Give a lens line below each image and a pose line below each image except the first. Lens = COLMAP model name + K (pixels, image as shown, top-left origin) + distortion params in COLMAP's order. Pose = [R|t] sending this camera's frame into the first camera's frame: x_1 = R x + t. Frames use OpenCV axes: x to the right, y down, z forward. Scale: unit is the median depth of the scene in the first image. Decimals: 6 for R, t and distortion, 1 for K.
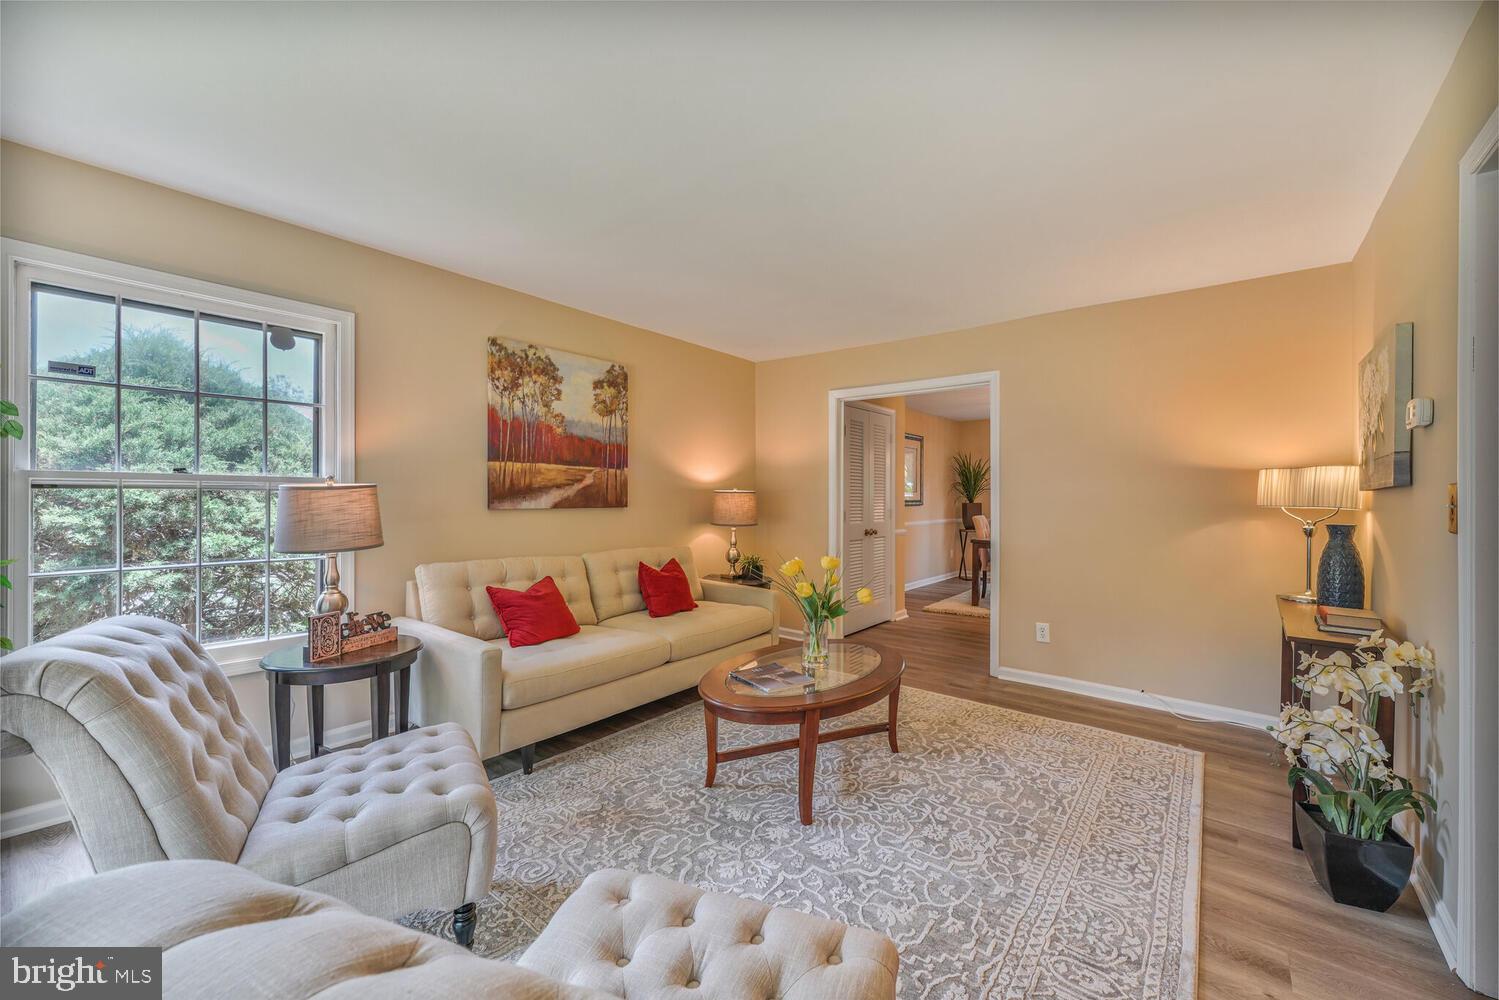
lens RADIAL K [[594.6, 0, 748.6], [0, 594.6, 499.2], [0, 0, 1]] dist [0.001823, 0.000179]
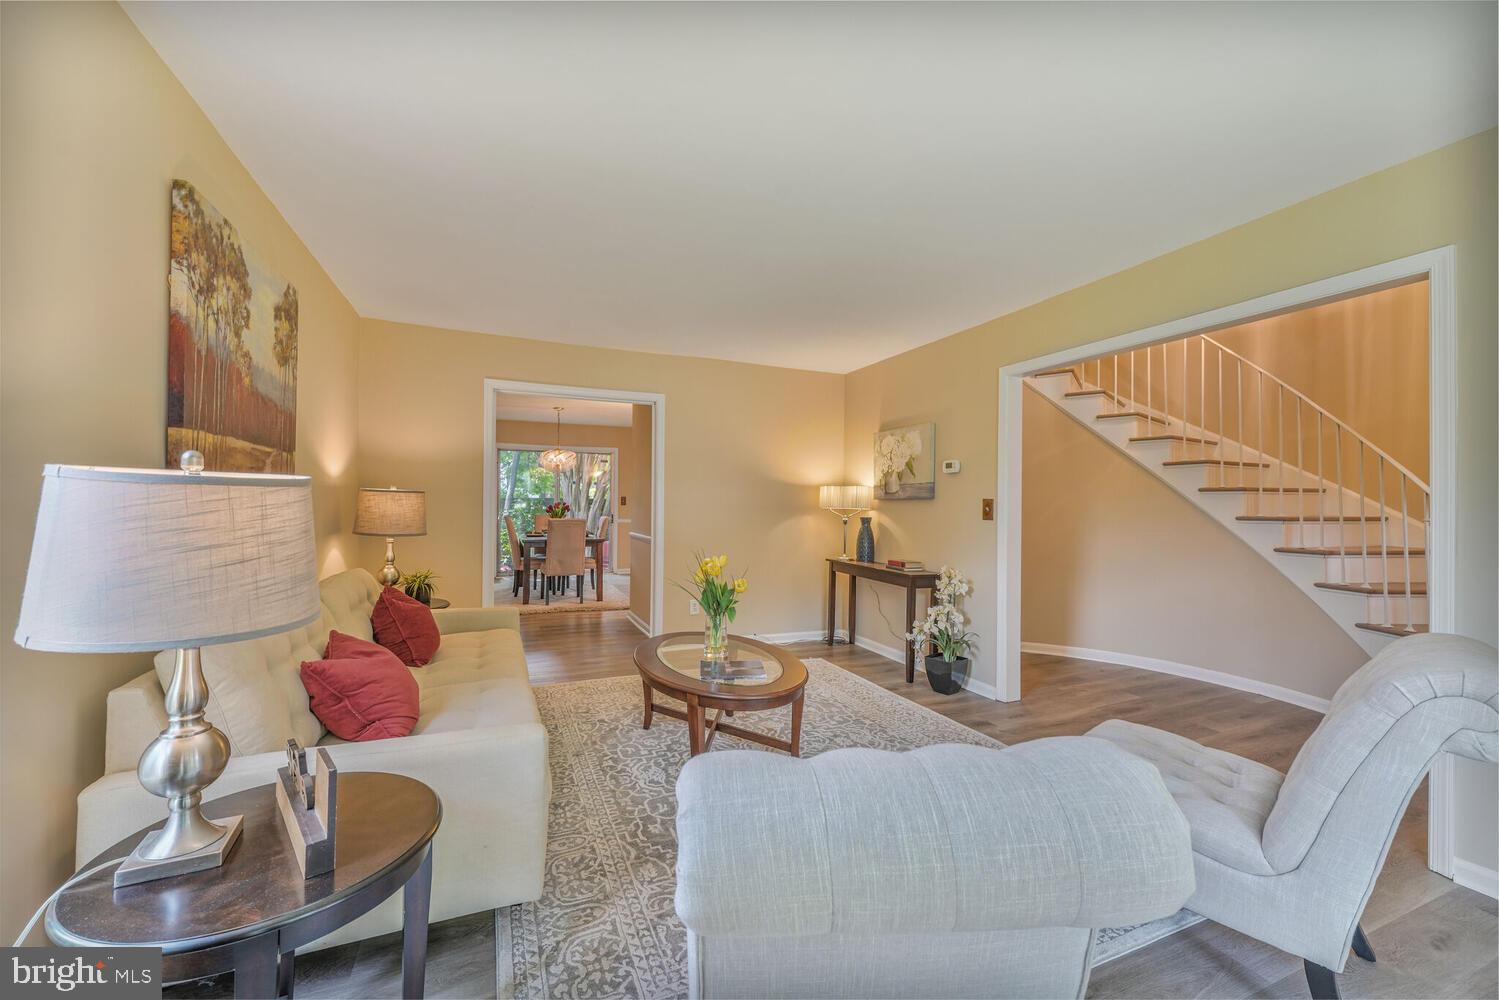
lens RADIAL K [[594.6, 0, 748.6], [0, 594.6, 499.2], [0, 0, 1]] dist [0.001823, 0.000179]
pose [[0.475854, 0.005788, 0.879505, -0.823410], [-0.008451, 0.999962, -0.002008, -0.007380], [-0.879484, -0.006477, 0.475885, 0.423527]]
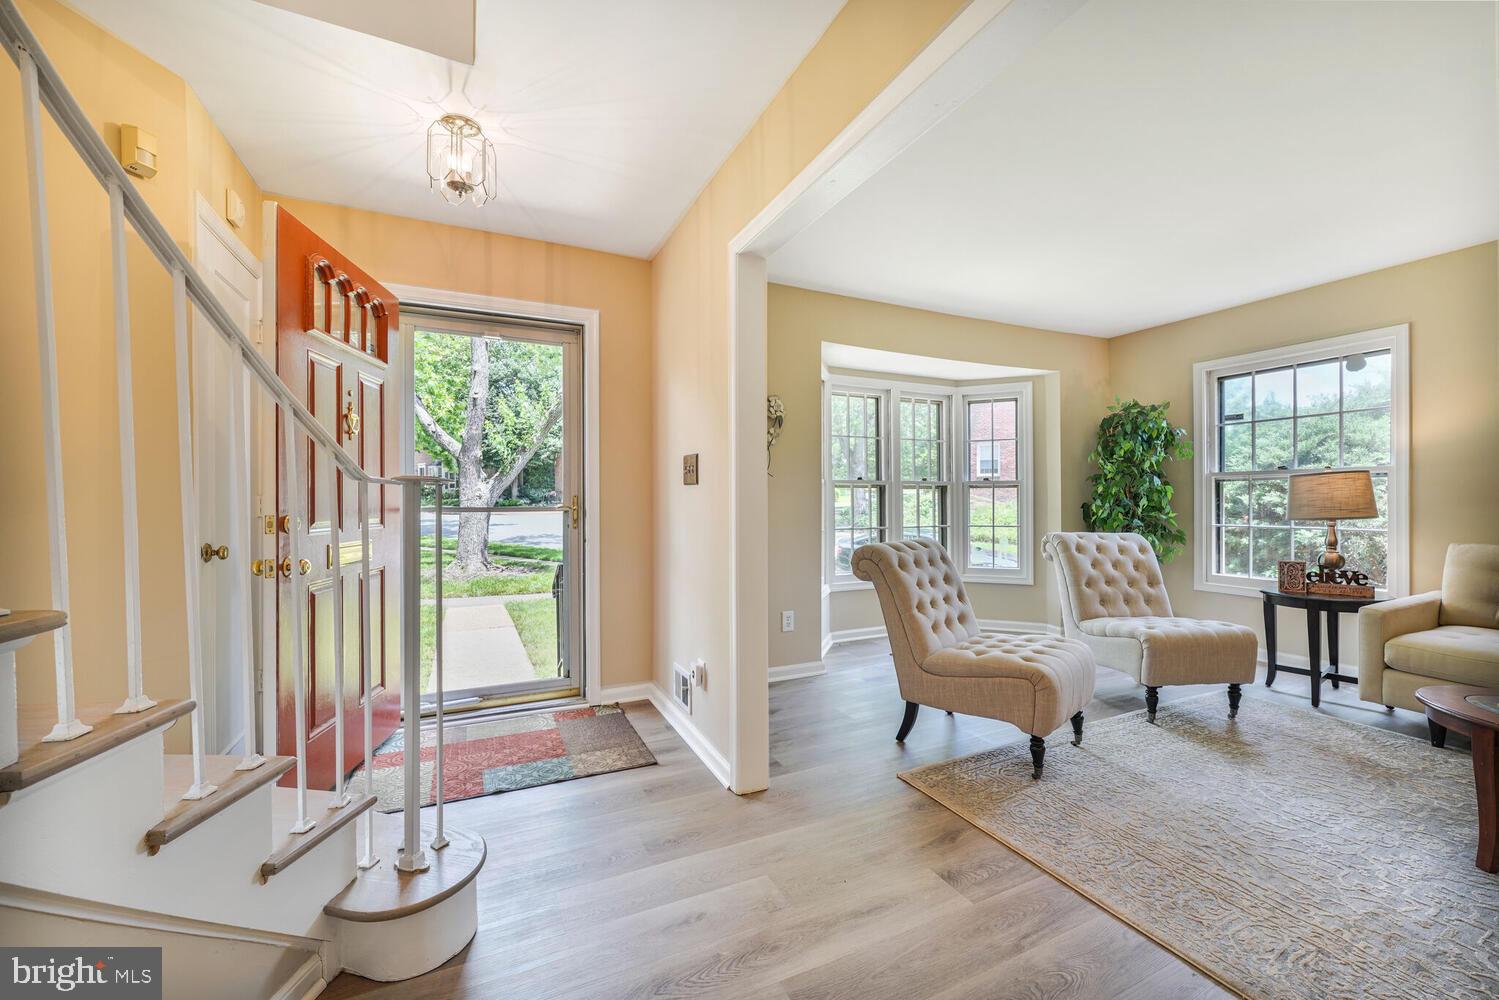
lens RADIAL K [[594.6, 0, 748.6], [0, 594.6, 499.2], [0, 0, 1]] dist [0.001823, 0.000179]
pose [[-0.445860, -0.004141, -0.895093, 1.063825], [0.004952, 0.999963, -0.007093, 0.038663], [0.895089, -0.007595, -0.445823, 0.404008]]
